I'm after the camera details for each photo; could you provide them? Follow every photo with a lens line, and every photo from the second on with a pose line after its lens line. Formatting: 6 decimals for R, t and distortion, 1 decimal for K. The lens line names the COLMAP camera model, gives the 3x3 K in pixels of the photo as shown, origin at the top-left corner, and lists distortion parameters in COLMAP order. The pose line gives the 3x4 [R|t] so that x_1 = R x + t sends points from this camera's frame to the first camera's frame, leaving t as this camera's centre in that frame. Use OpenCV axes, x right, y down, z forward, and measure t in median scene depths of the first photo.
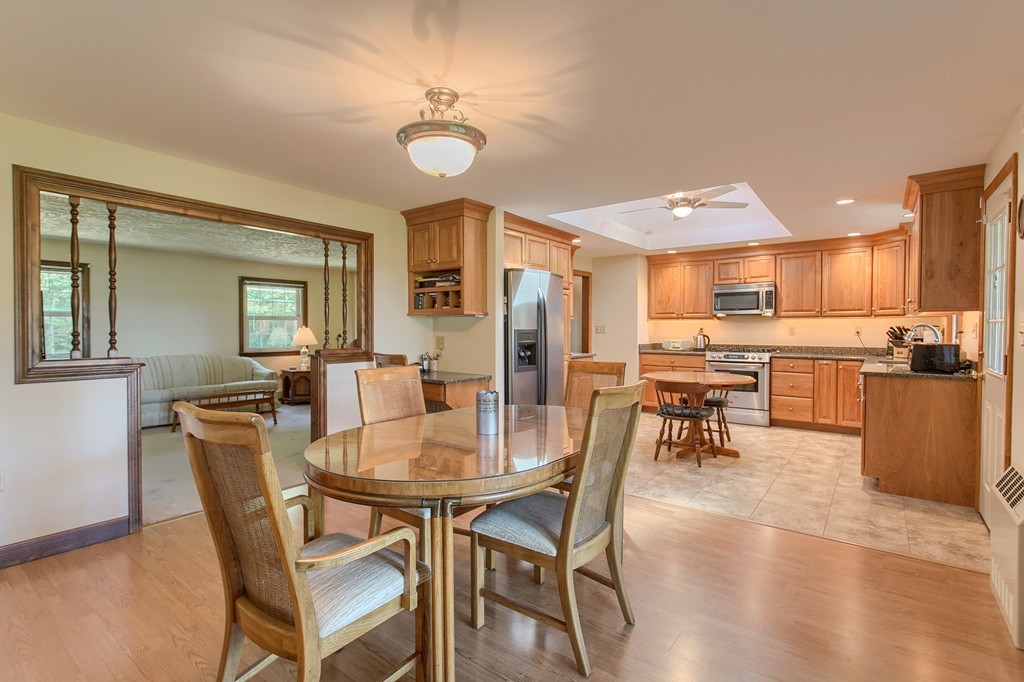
lens RADIAL K [[481.6, 0, 508.3], [0, 481.6, 340.0], [0, 0, 1]] dist [0.001022, -0.000107]
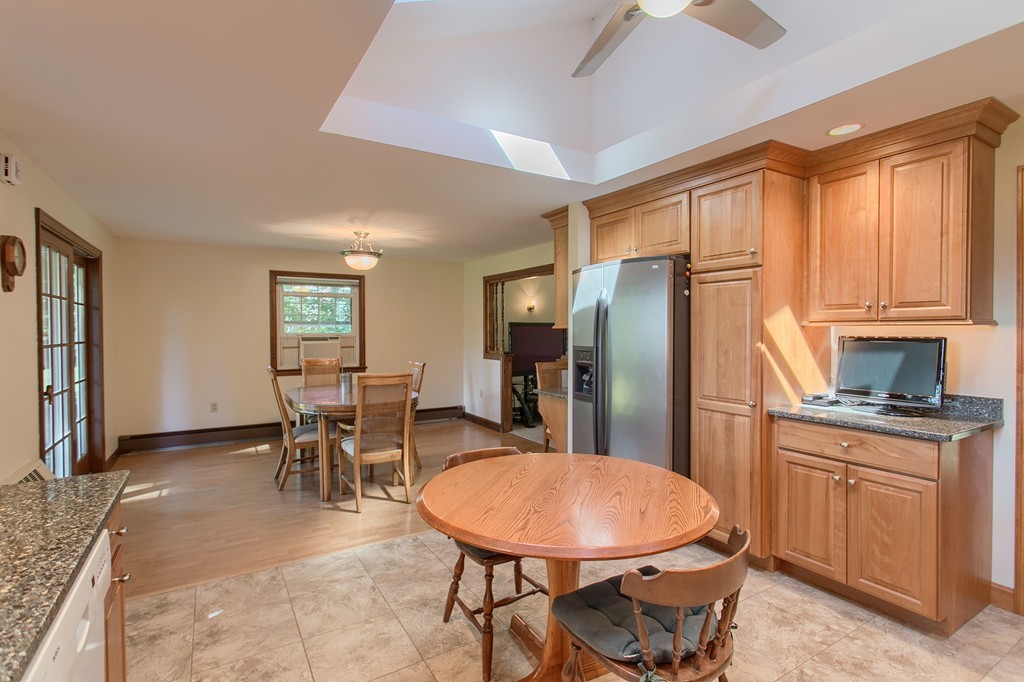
lens RADIAL K [[481.6, 0, 508.3], [0, 481.6, 340.0], [0, 0, 1]] dist [0.001022, -0.000107]
pose [[-0.358025, 0.017665, -0.933545, 0.610530], [-0.015572, 0.999569, 0.024887, -0.038330], [0.933582, 0.023448, -0.357596, 0.887229]]
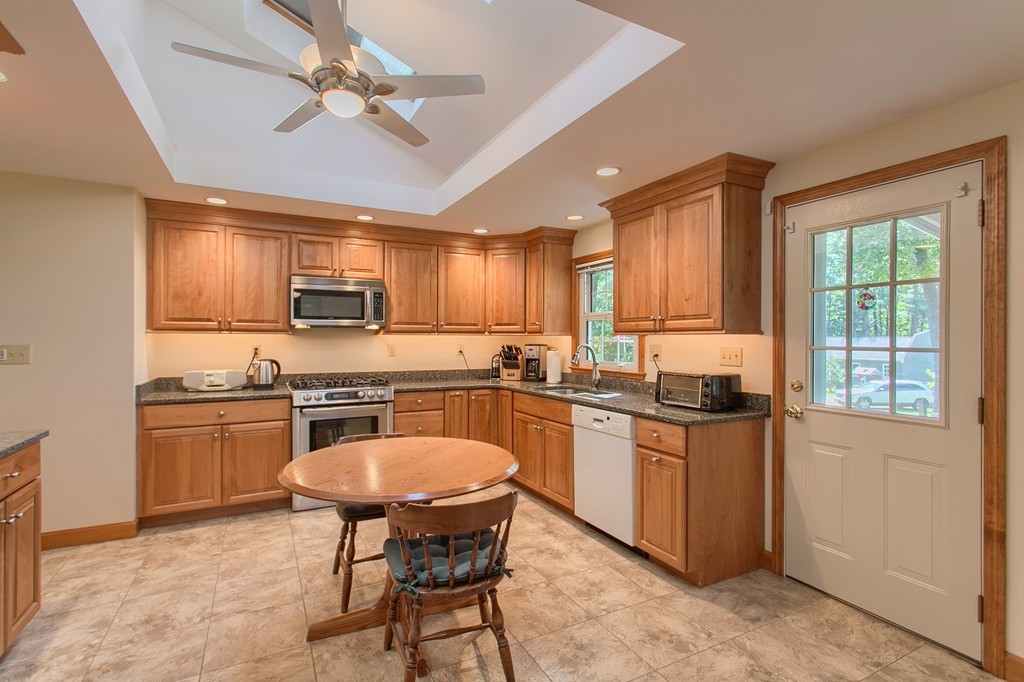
lens RADIAL K [[481.6, 0, 508.3], [0, 481.6, 340.0], [0, 0, 1]] dist [0.001022, -0.000107]
pose [[0.424883, -0.002146, 0.905246, 0.008156], [0.017669, 0.999826, -0.005922, -0.029676], [-0.905076, 0.018511, 0.424847, 0.575225]]
